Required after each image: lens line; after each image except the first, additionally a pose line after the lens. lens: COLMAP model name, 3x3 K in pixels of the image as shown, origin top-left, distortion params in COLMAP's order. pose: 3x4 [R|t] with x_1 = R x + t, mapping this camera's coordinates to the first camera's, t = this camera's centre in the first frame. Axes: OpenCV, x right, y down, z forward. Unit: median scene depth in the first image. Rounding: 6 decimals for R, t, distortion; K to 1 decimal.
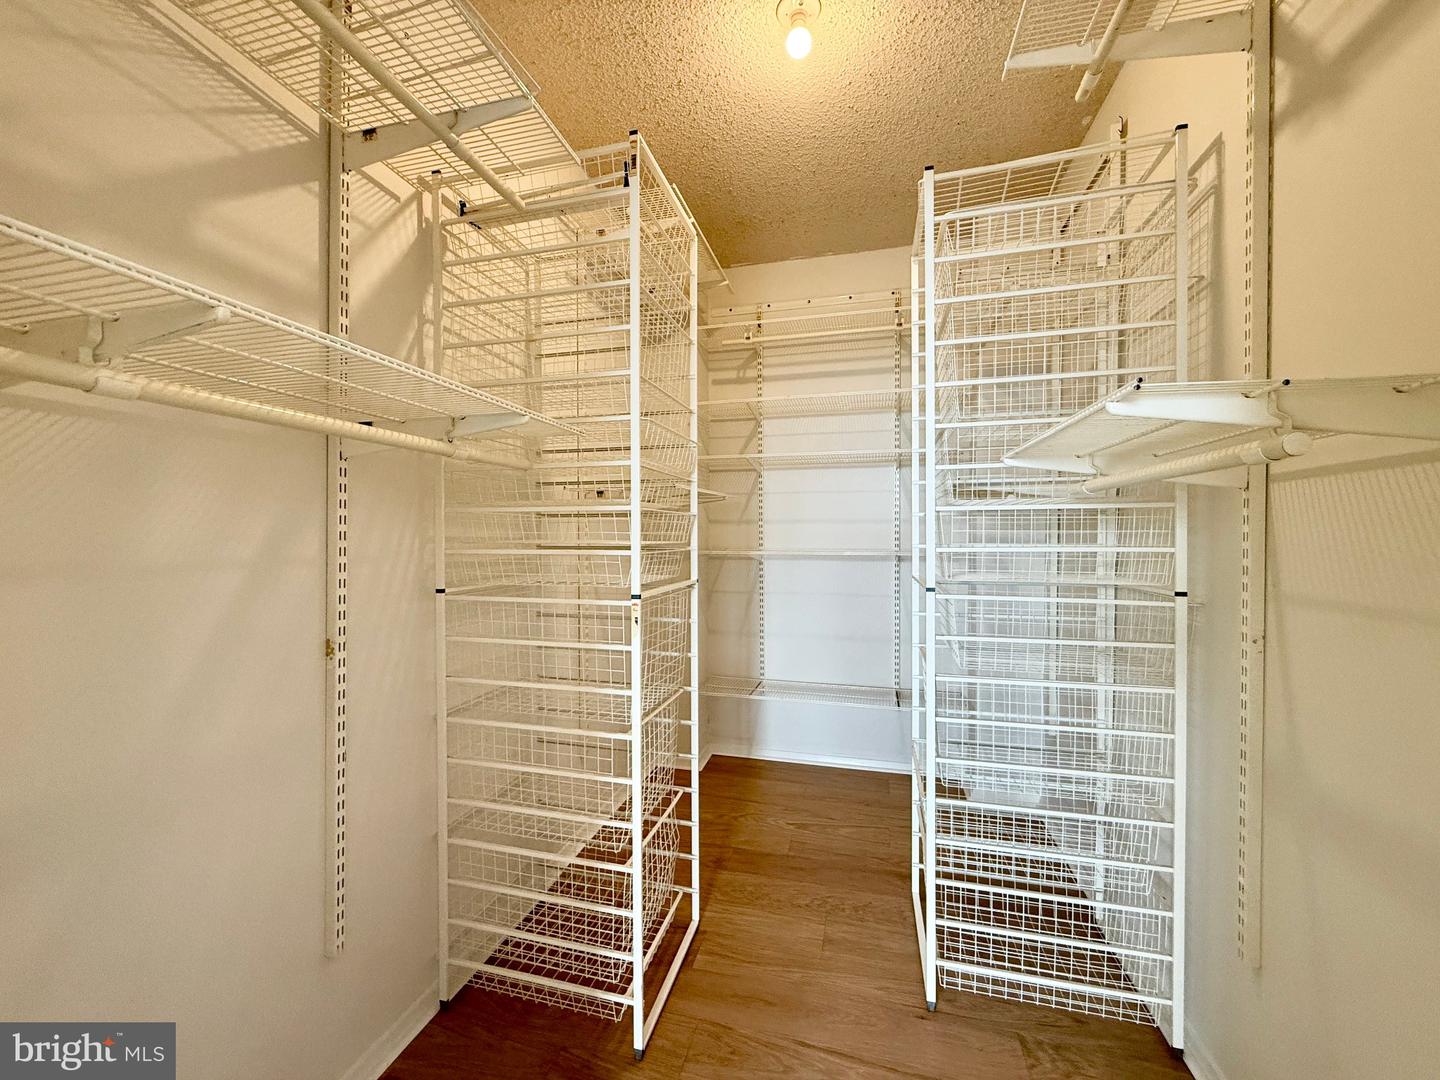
lens RADIAL K [[572.9, 0, 714.7], [0, 572.9, 539.7], [0, 0, 1]] dist [-0.001943, -0.000187]
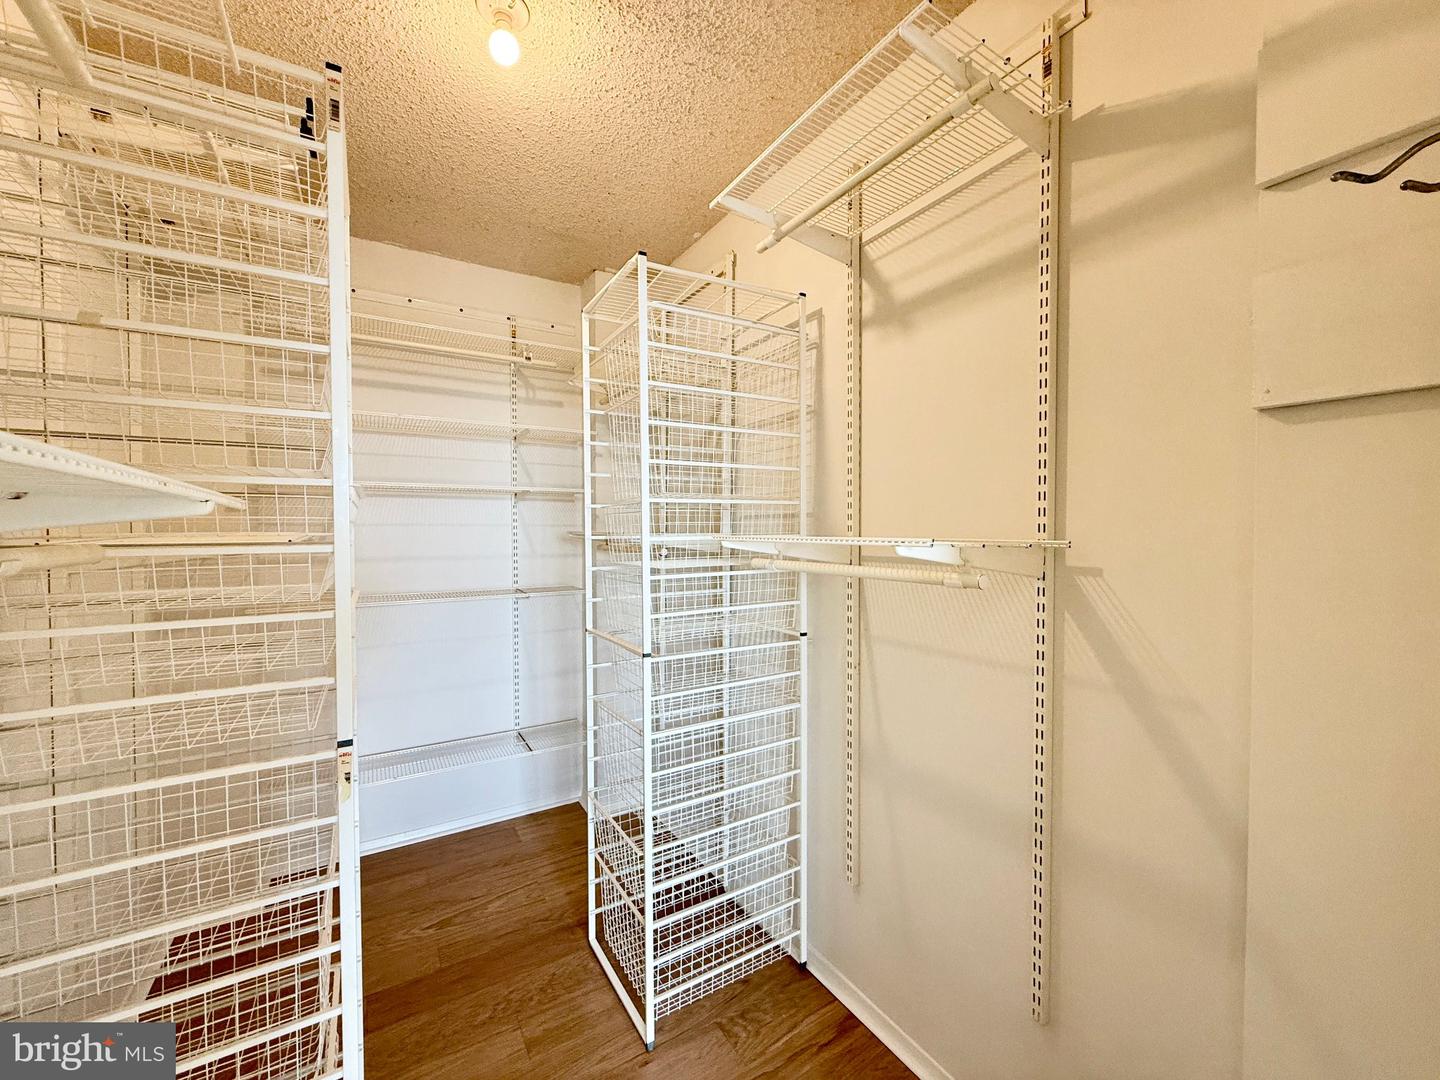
lens RADIAL K [[572.9, 0, 714.7], [0, 572.9, 539.7], [0, 0, 1]] dist [-0.001943, -0.000187]
pose [[0.692176, -0.015721, 0.721558, -0.314996], [0.011998, 0.999875, 0.010275, -0.144960], [-0.721629, 0.001545, 0.692278, 0.194144]]
